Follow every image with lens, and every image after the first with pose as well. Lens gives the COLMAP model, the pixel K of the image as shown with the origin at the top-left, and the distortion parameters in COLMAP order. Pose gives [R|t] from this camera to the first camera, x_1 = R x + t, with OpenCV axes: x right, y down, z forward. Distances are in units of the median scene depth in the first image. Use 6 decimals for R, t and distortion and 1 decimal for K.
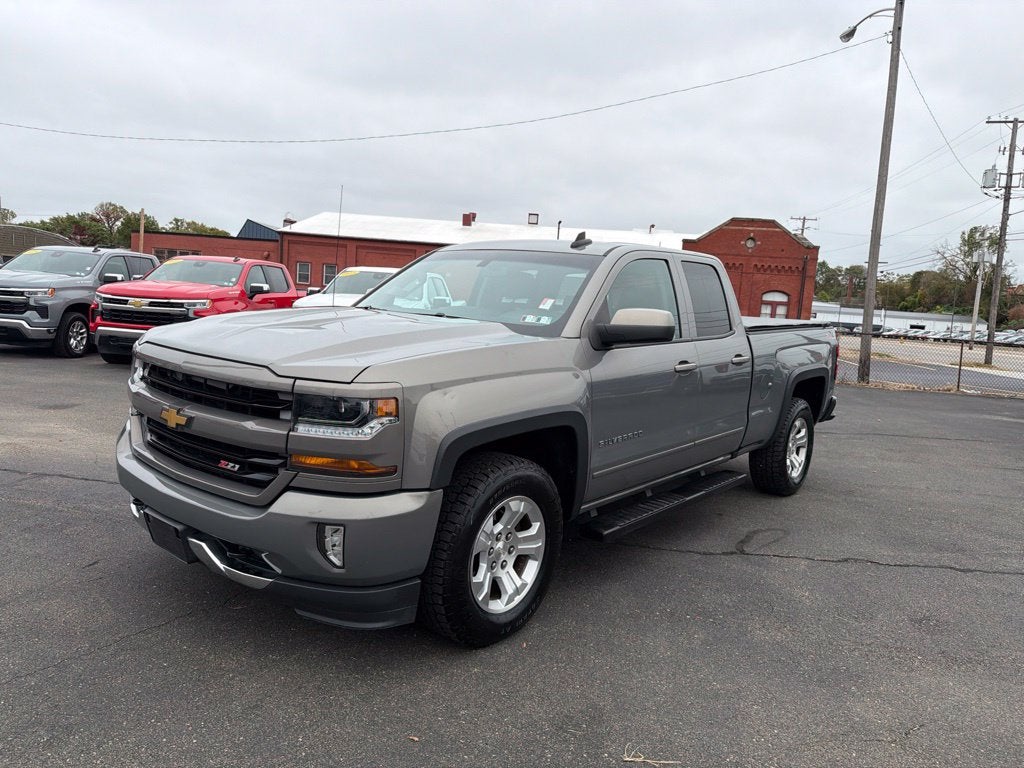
lens RADIAL K [[735.1, 0, 507.1], [0, 735.1, 385.6], [0, 0, 1]] dist [0.034573, -0.054484]
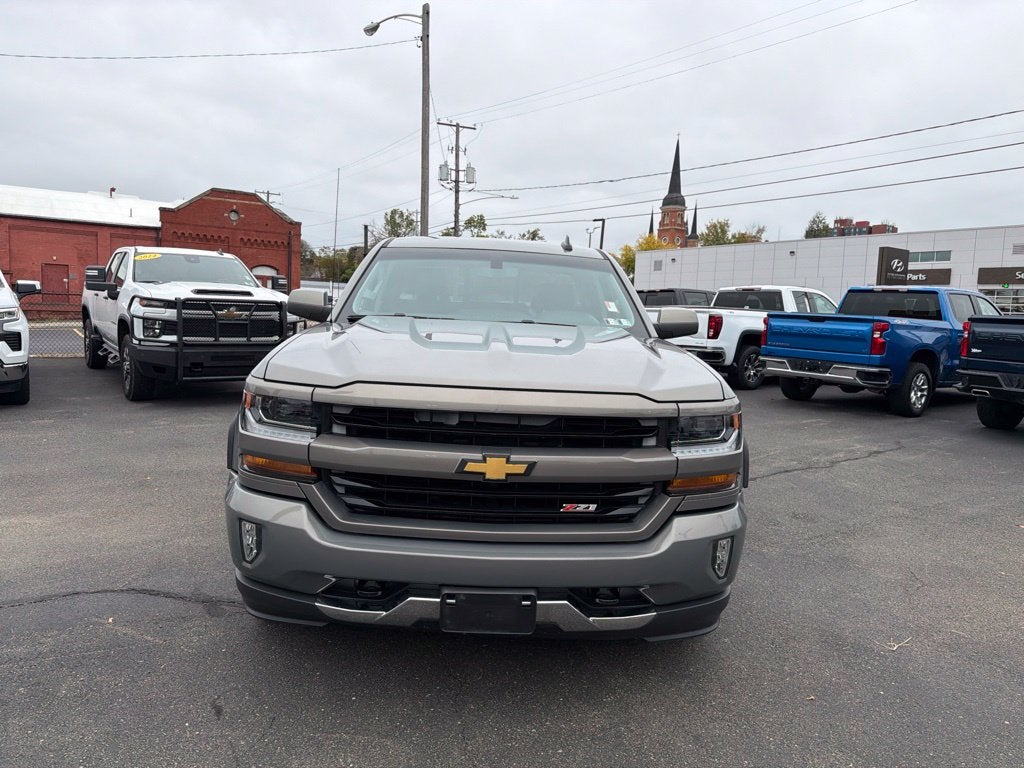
lens RADIAL K [[731.8, 0, 510.9], [0, 731.8, 387.4], [0, 0, 1]] dist [0.092103, -0.146732]
pose [[0.733150, -0.109643, 0.671171, -0.109453], [0.082100, 0.993969, 0.072694, -0.011738], [-0.675094, 0.001808, 0.737730, 0.042333]]
